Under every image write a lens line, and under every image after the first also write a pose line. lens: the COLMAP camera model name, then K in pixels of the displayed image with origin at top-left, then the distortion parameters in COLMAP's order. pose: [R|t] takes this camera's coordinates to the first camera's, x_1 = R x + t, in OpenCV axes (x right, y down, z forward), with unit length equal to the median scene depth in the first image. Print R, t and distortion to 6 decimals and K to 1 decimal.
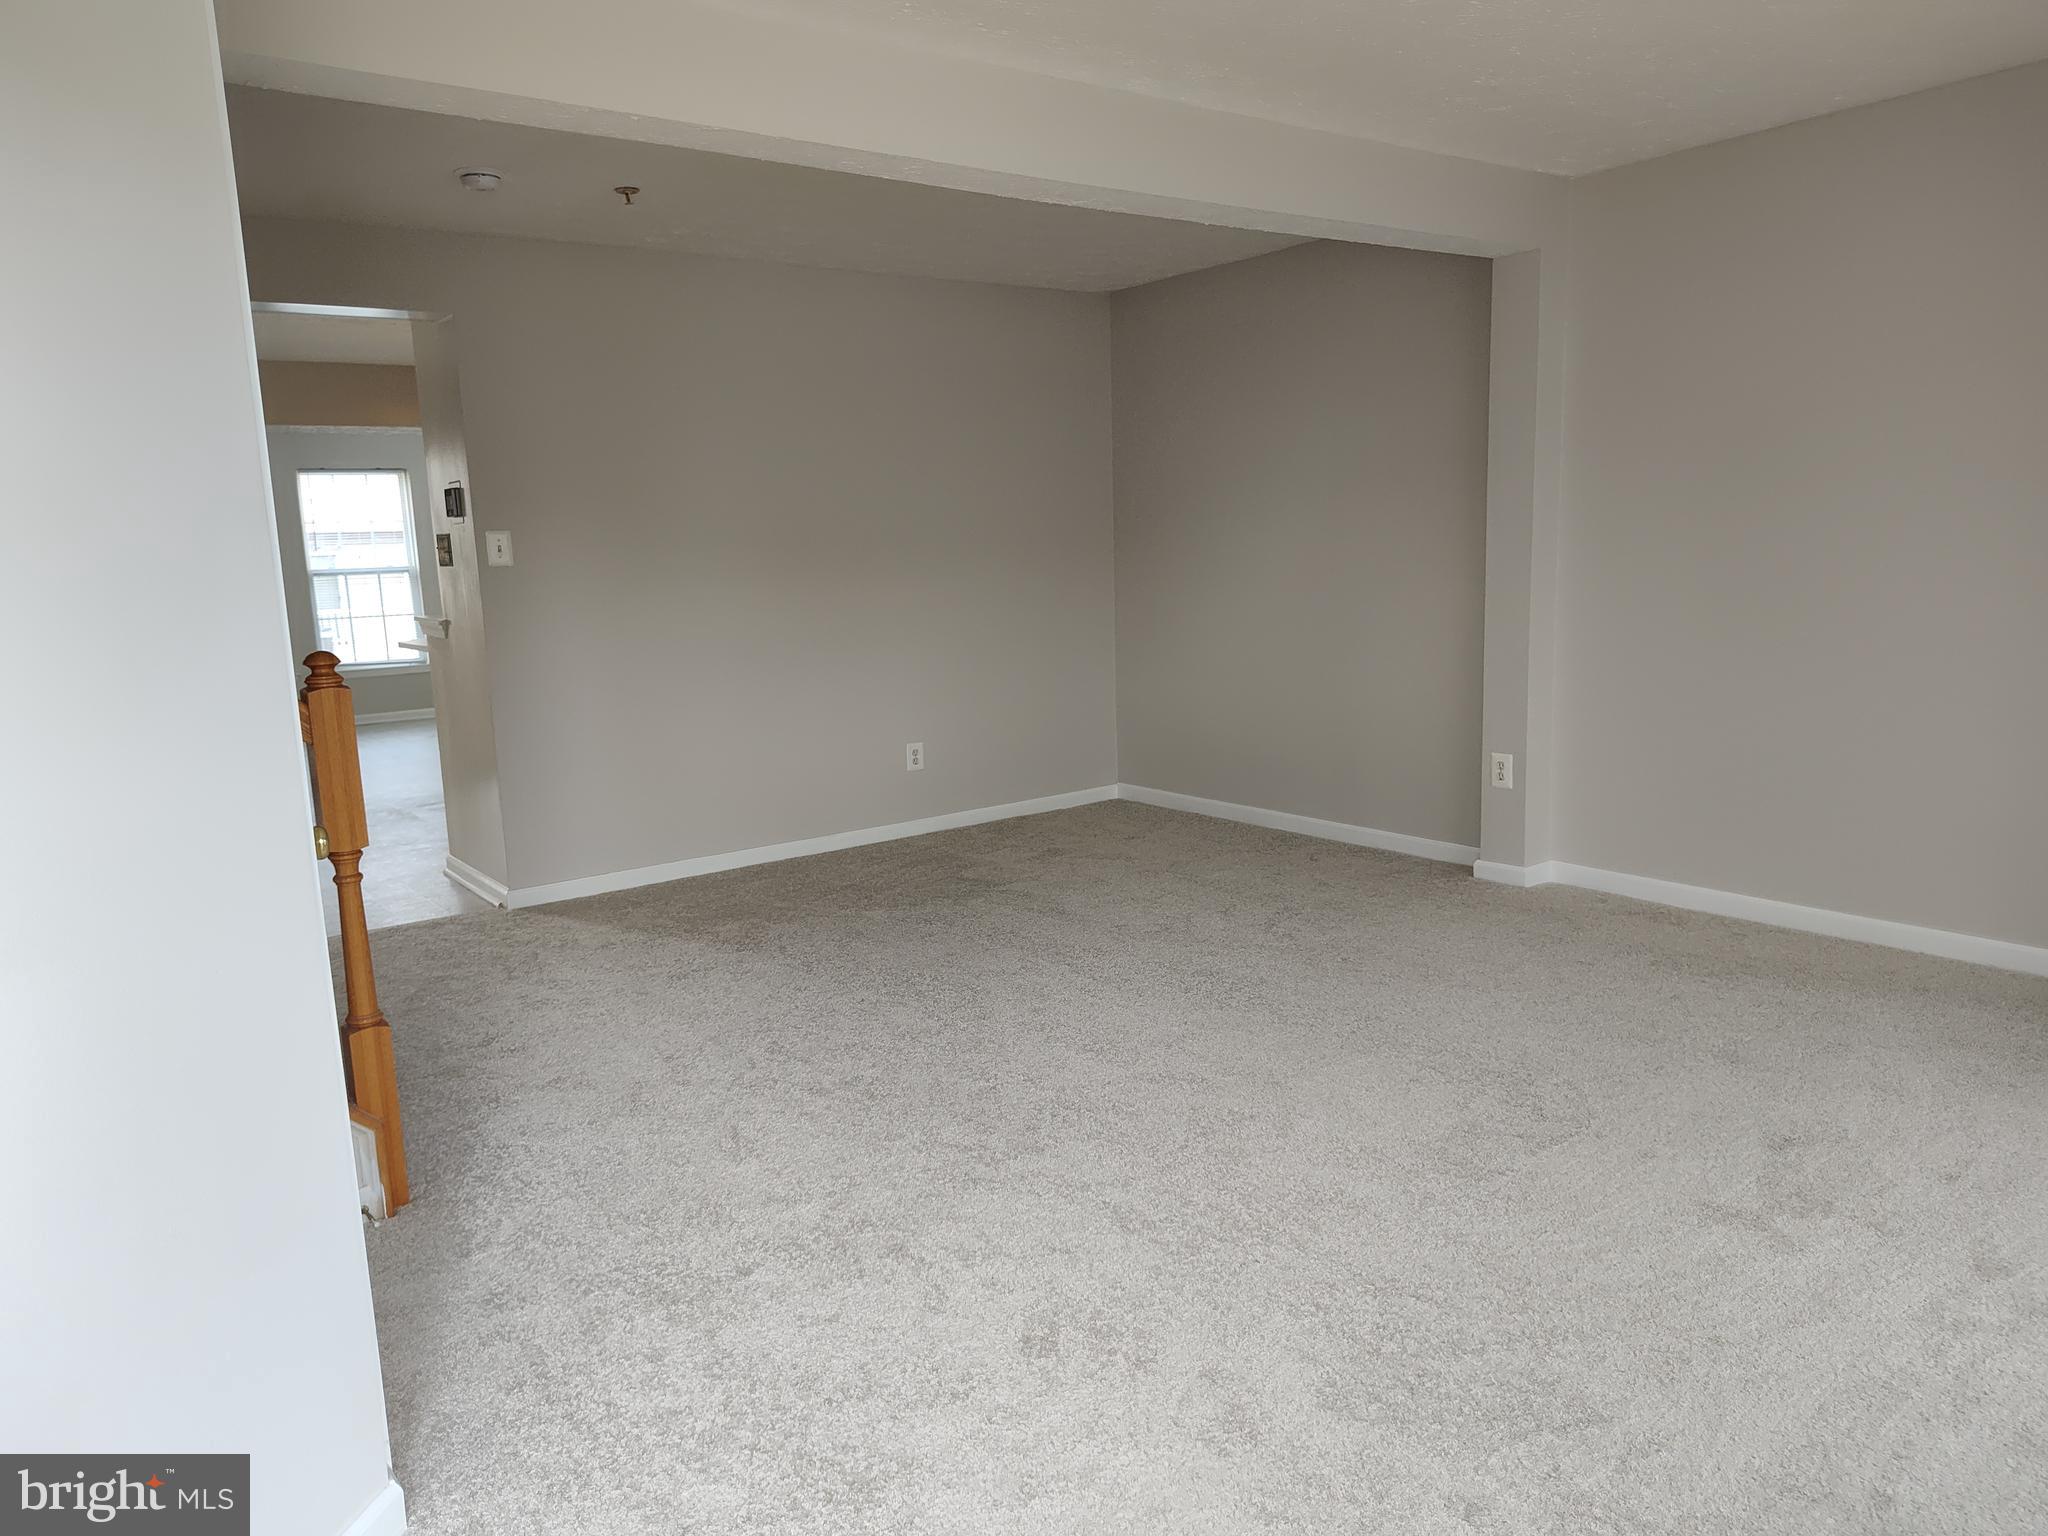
lens RADIAL K [[1360.9, 0, 1027.8], [0, 1360.9, 765.5], [0, 0, 1]] dist [0.030792, -0.044843]
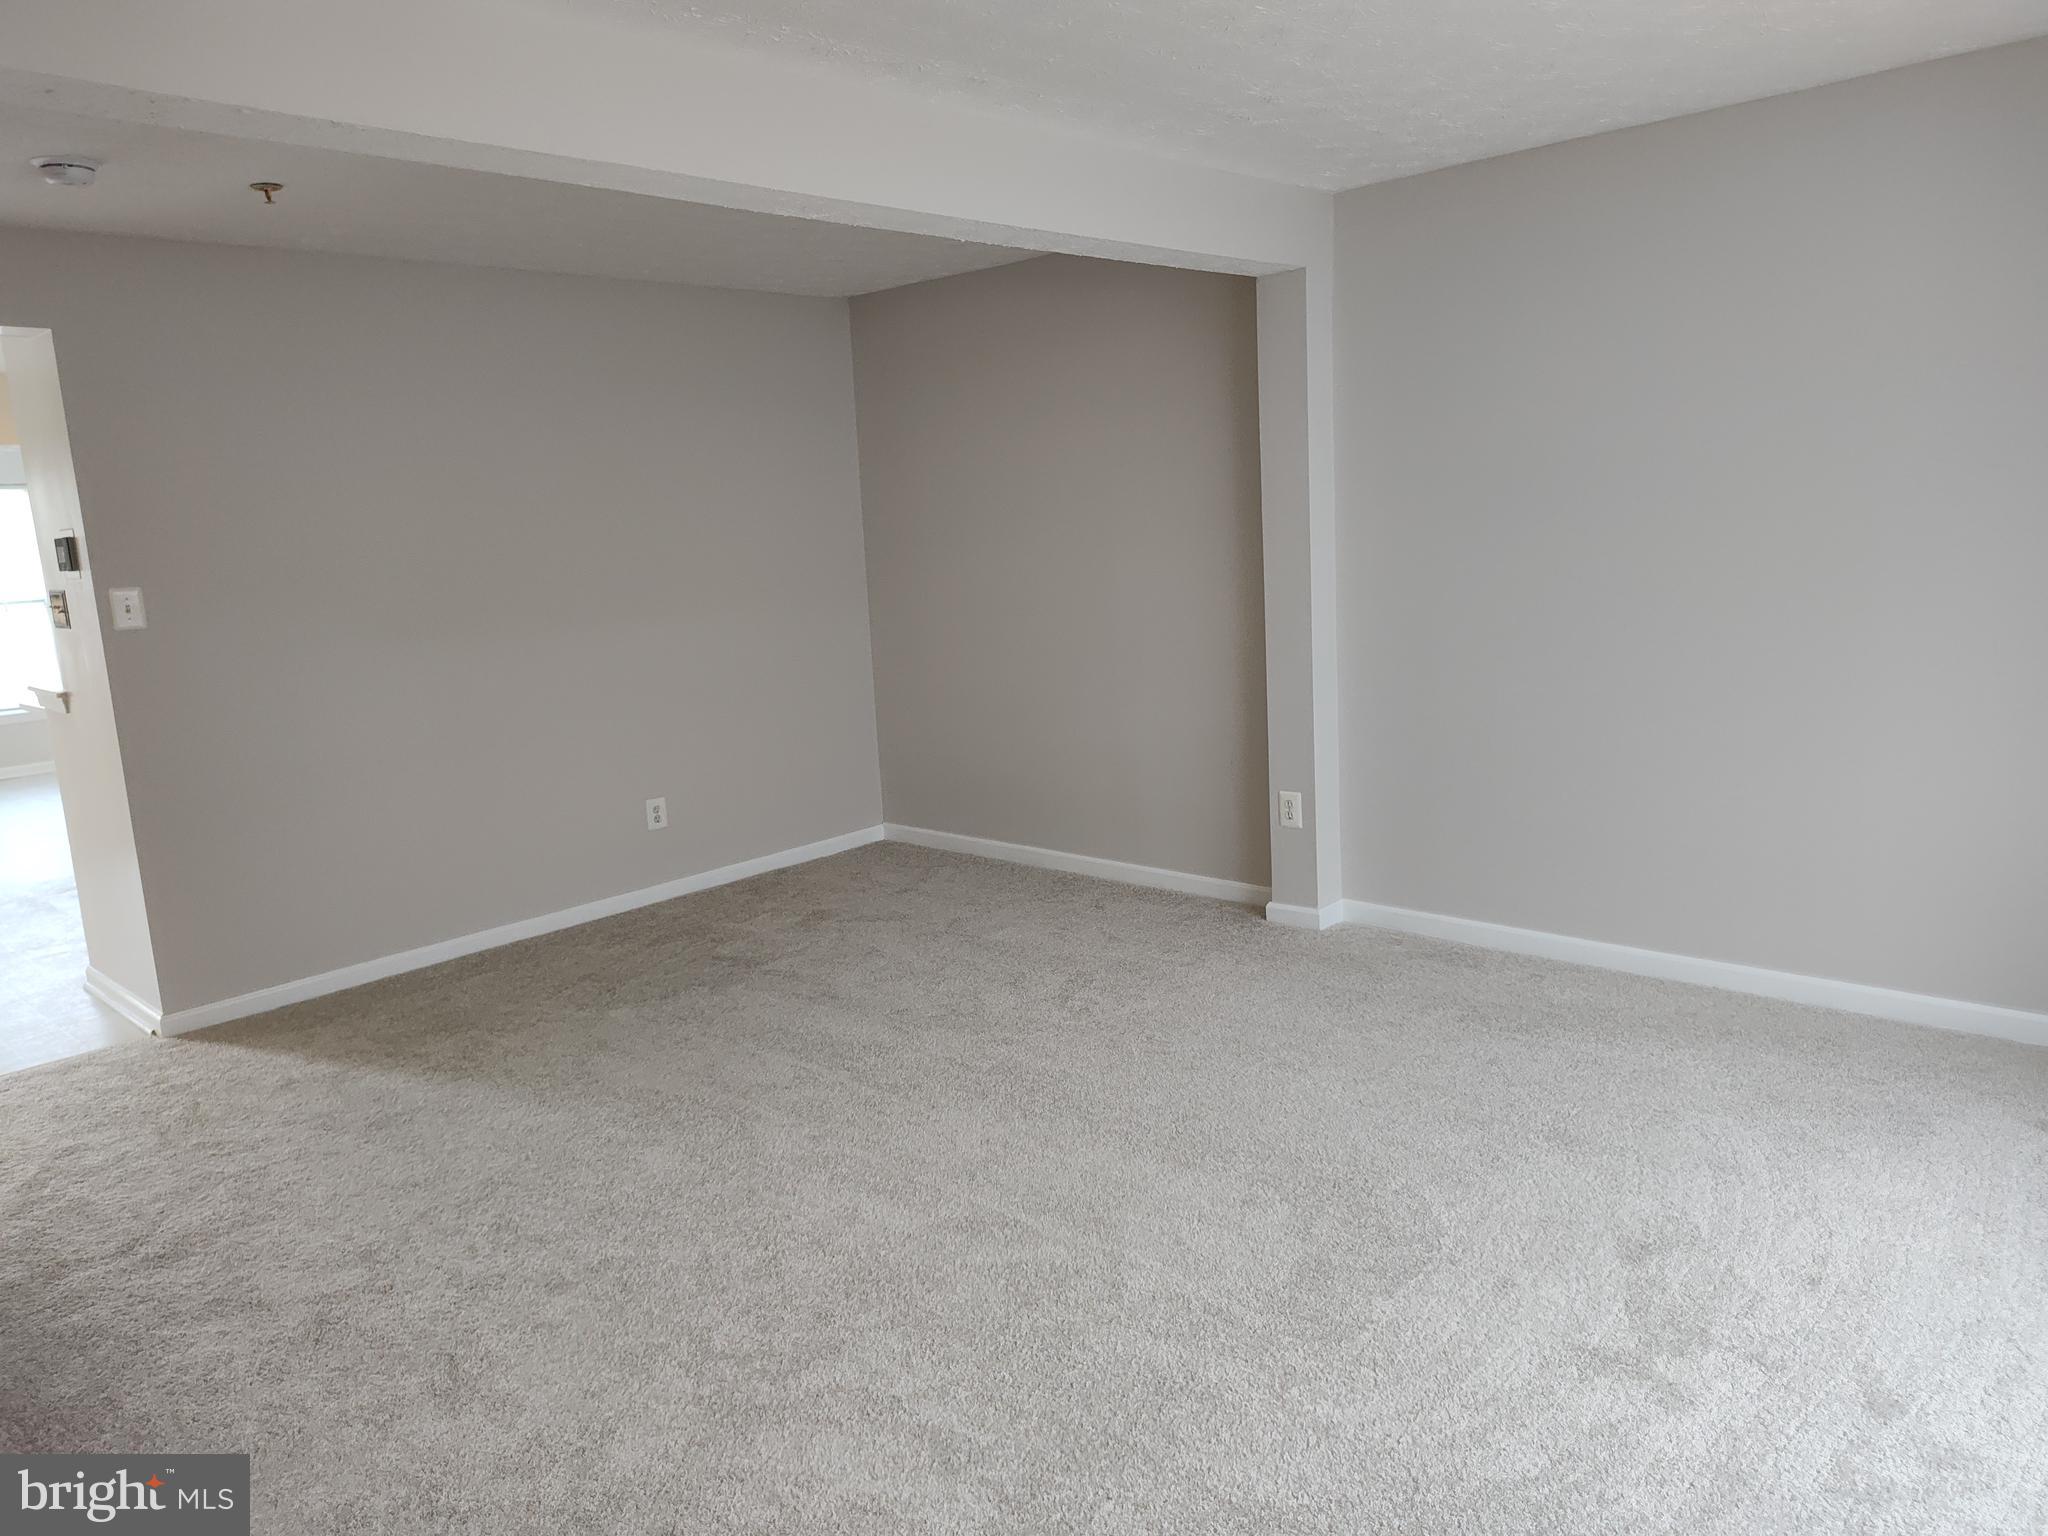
lens RADIAL K [[1415.0, 0, 1039.9], [0, 1415.0, 774.0], [0, 0, 1]] dist [0.014506, -0.030624]
pose [[0.982212, -0.050062, 0.180980, -0.004770], [0.050495, 0.998722, 0.002214, -0.042034], [-0.180859, 0.006964, 0.983484, 0.071288]]
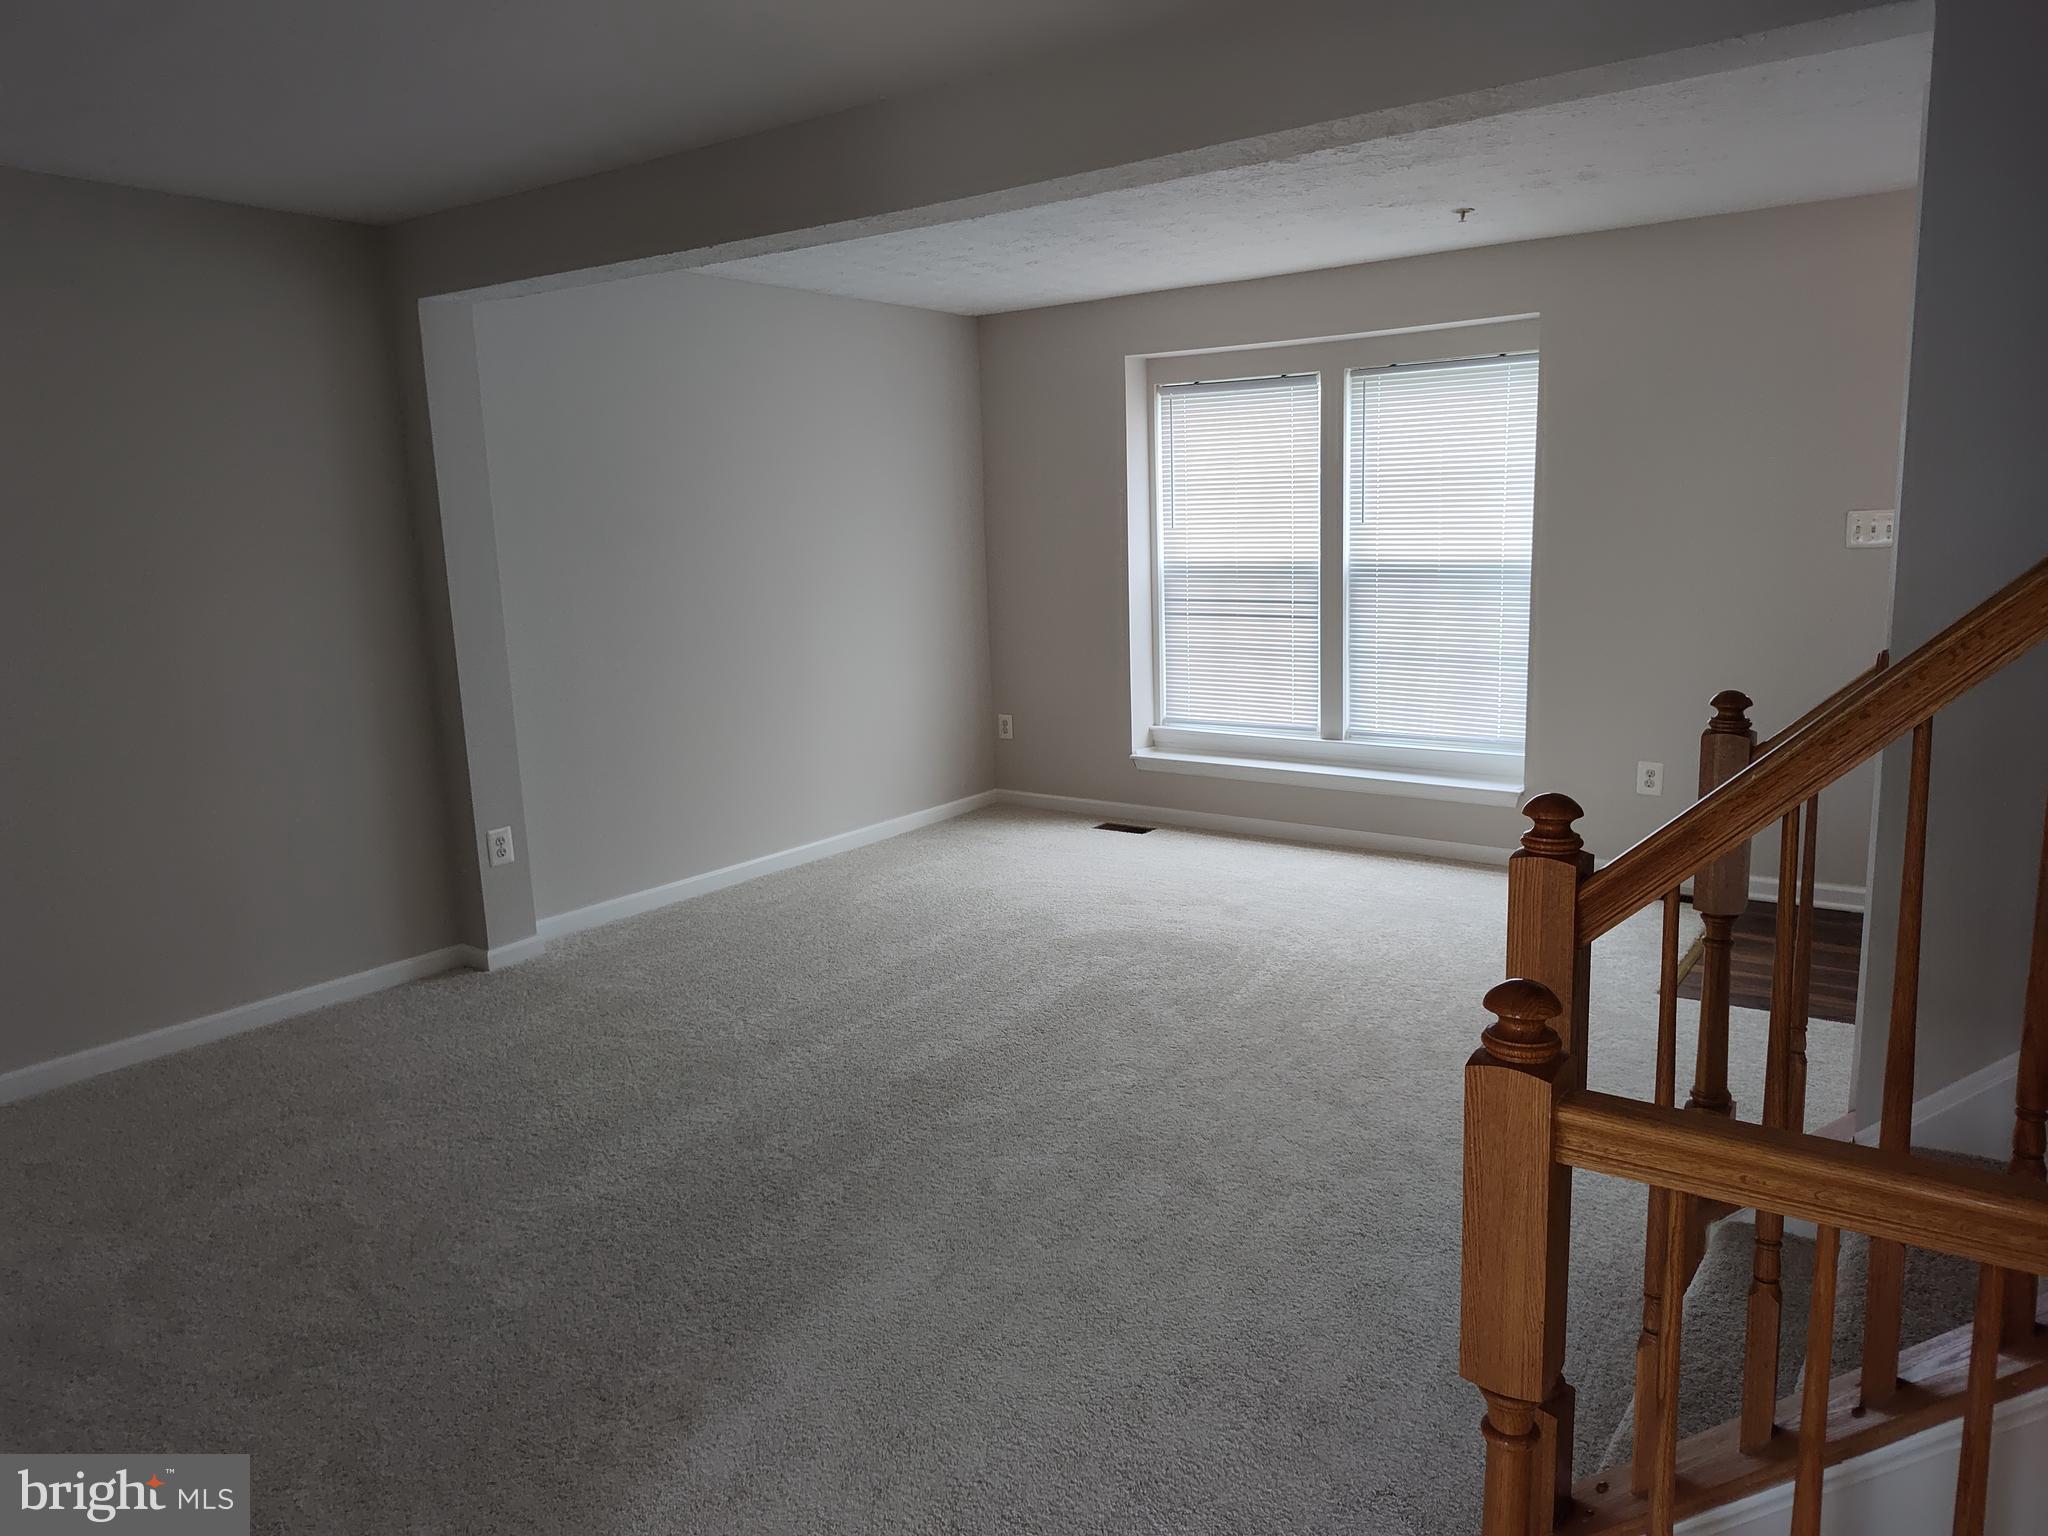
lens RADIAL K [[1415.0, 0, 1039.9], [0, 1415.0, 774.0], [0, 0, 1]] dist [0.014506, -0.030624]
pose [[-0.380525, -0.118174, 0.917189, -0.868766], [0.186131, 0.961717, 0.201133, -0.219459], [-0.905845, 0.247254, -0.343962, 1.280576]]
